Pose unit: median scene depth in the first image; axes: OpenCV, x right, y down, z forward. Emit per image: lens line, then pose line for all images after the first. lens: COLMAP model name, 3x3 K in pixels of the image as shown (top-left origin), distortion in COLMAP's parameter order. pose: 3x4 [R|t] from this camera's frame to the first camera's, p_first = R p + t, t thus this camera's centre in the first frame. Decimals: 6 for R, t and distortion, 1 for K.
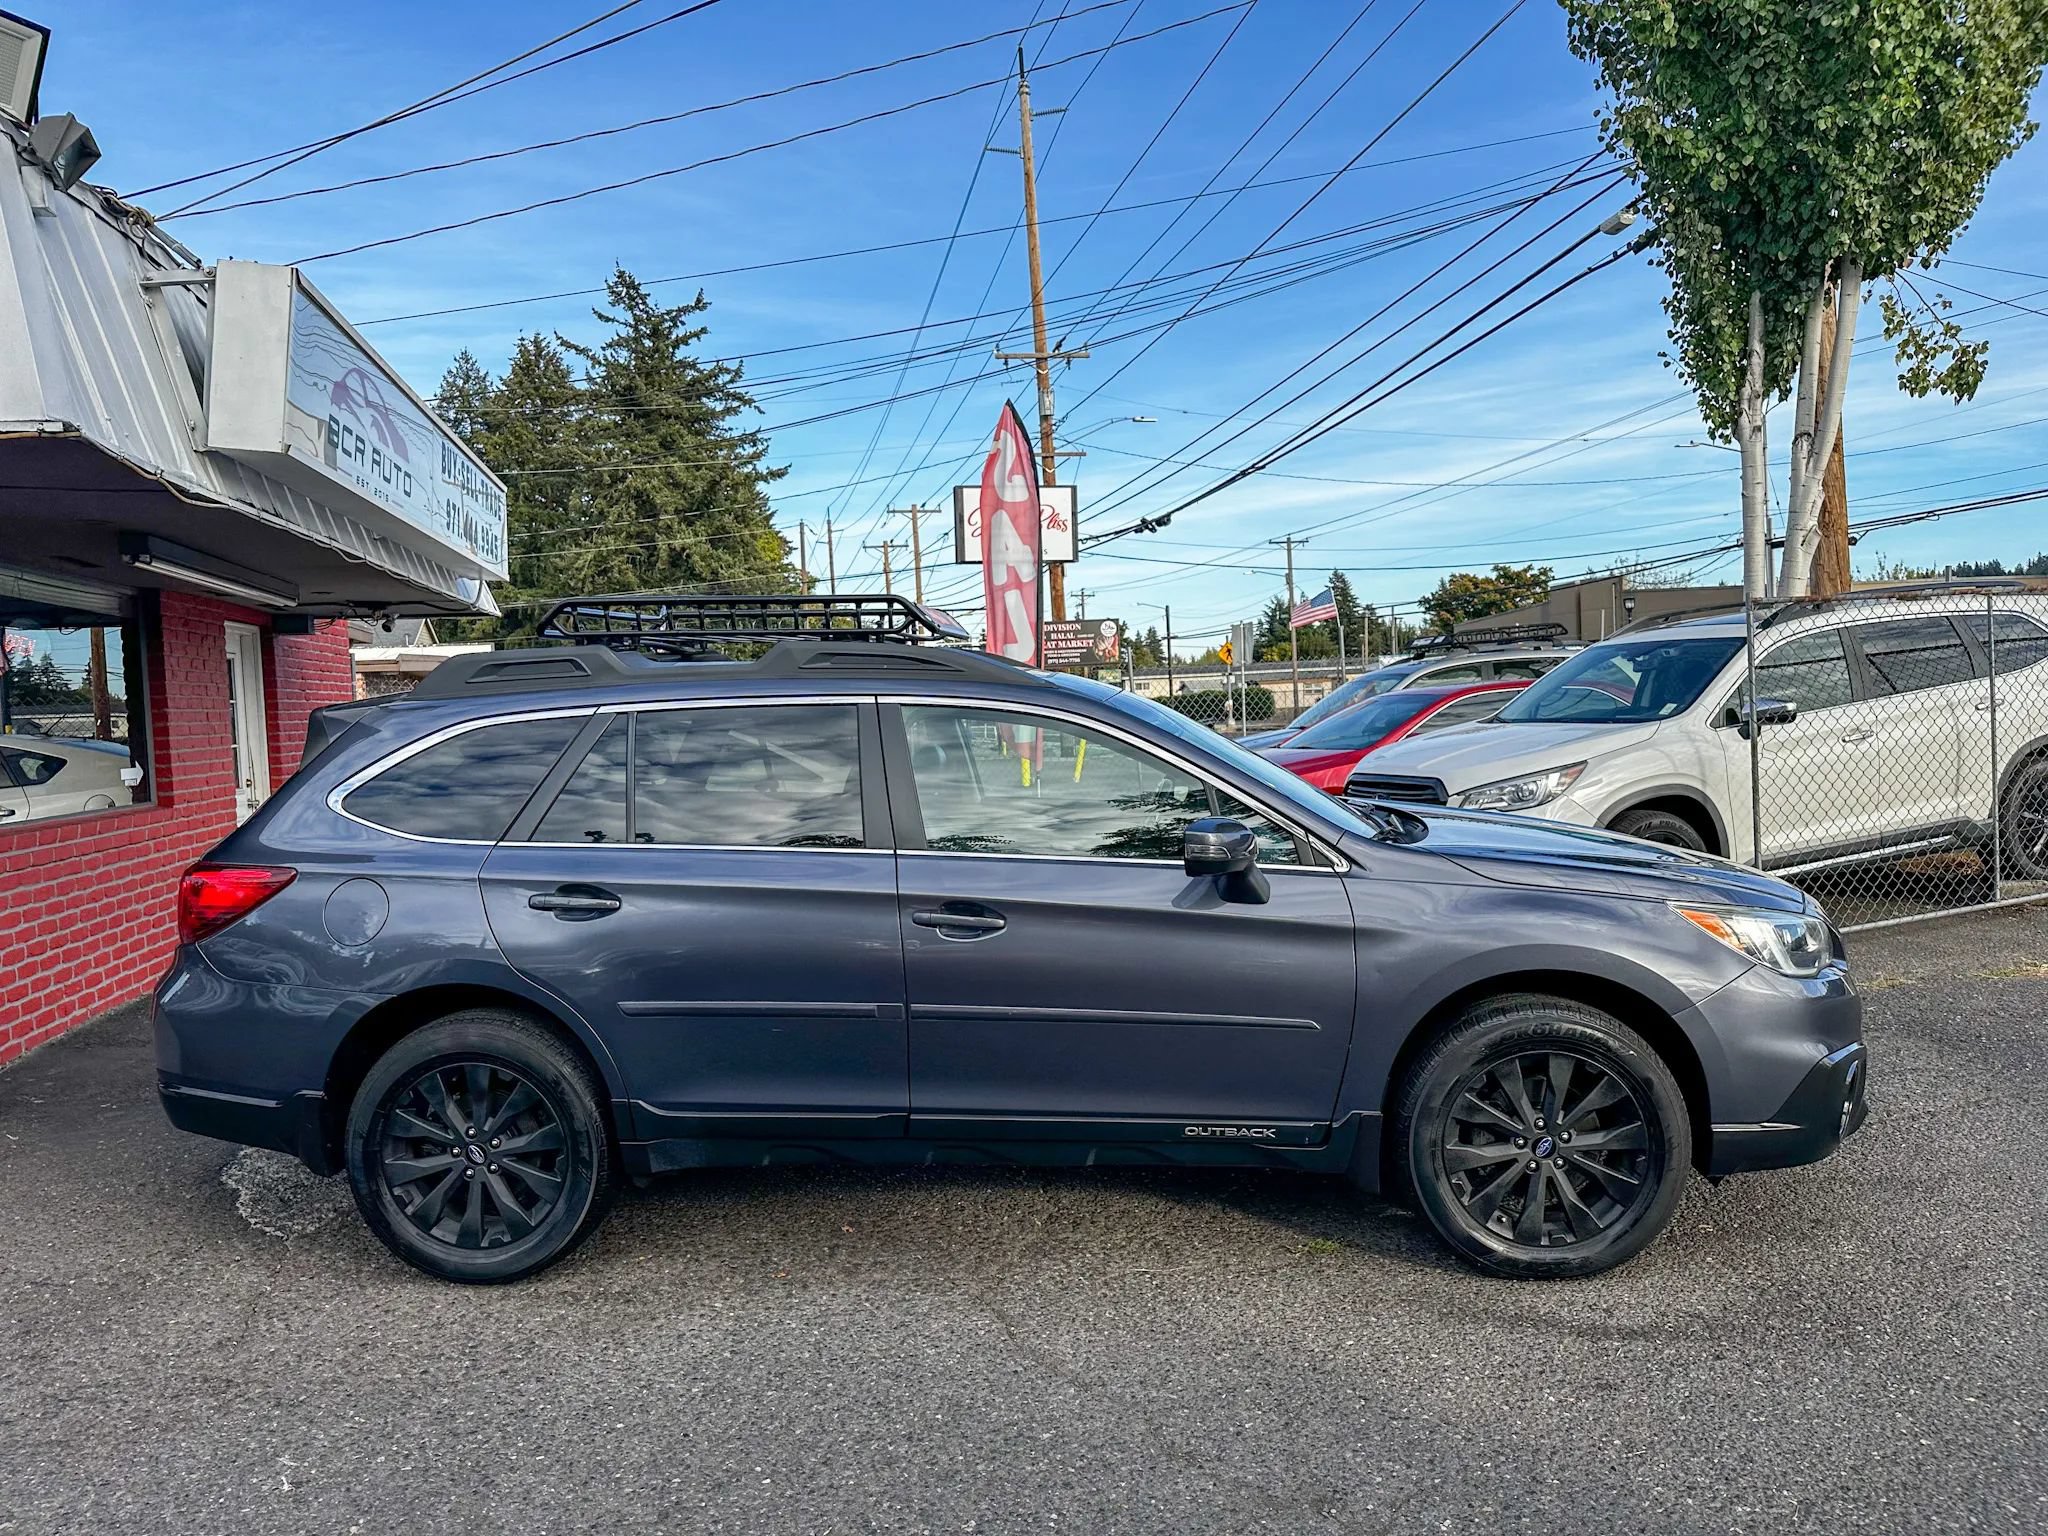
lens RADIAL K [[1447.2, 0, 1033.6], [0, 1447.2, 783.0], [0, 0, 1]] dist [0.011227, -0.025735]
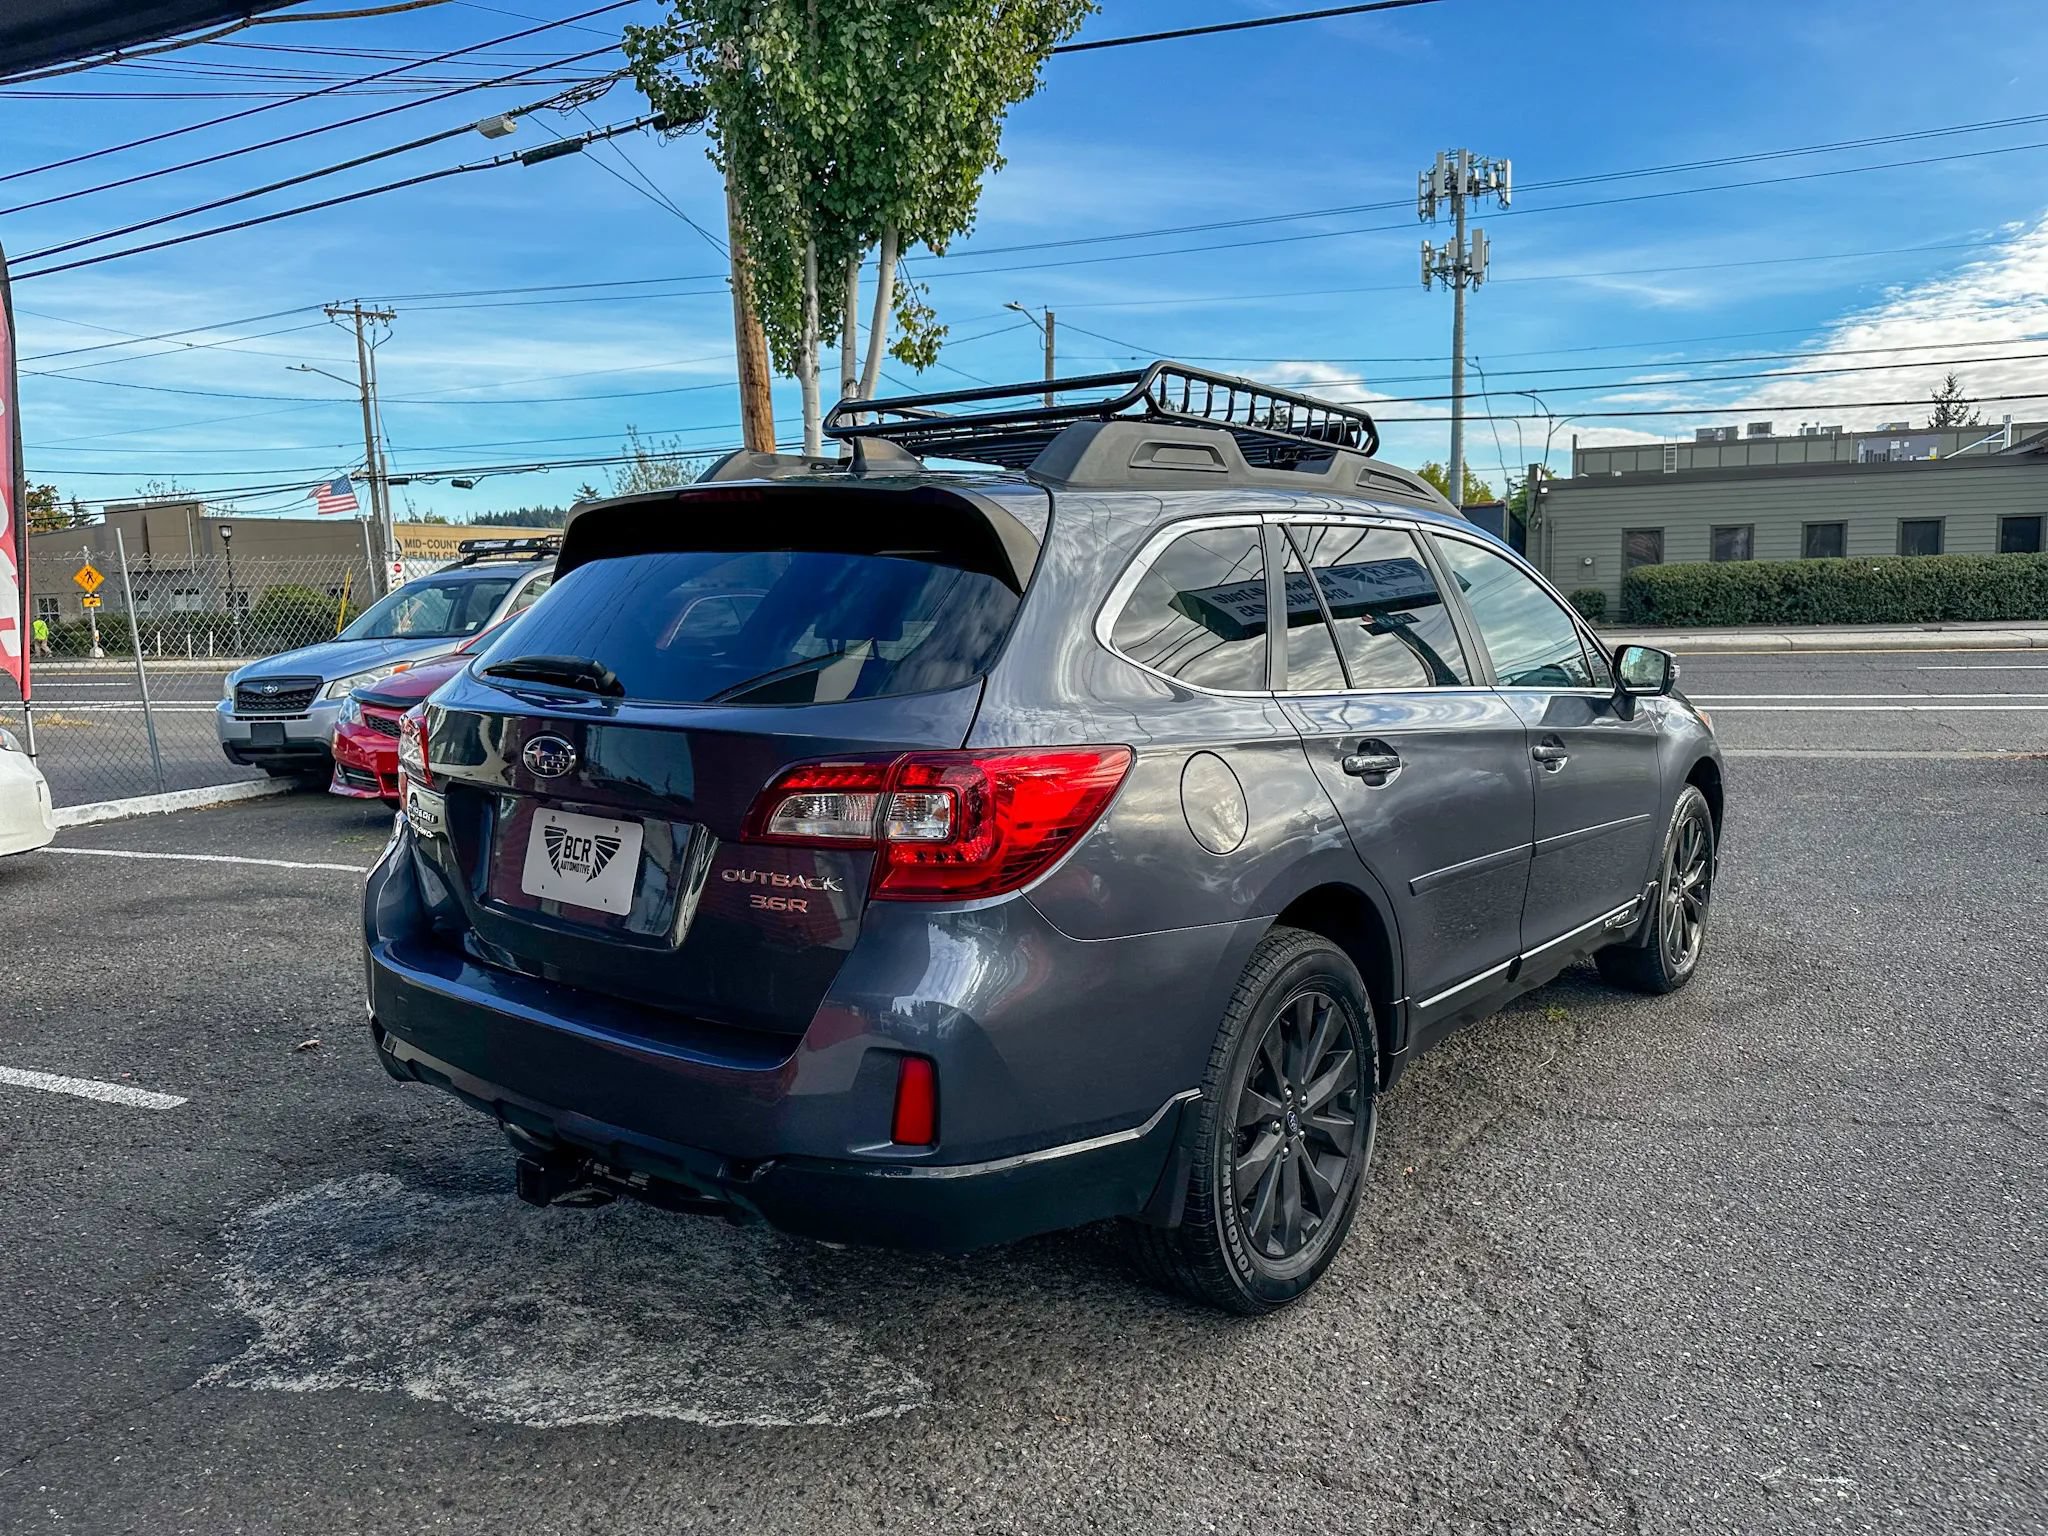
lens RADIAL K [[1474.9, 0, 1004.5], [0, 1474.9, 801.3], [0, 0, 1]] dist [-0.002433, -0.024693]
pose [[0.562952, -0.077978, 0.822803, -0.372167], [0.039734, 0.996942, 0.067296, 0.014520], [-0.825534, -0.005191, 0.564329, 0.246986]]
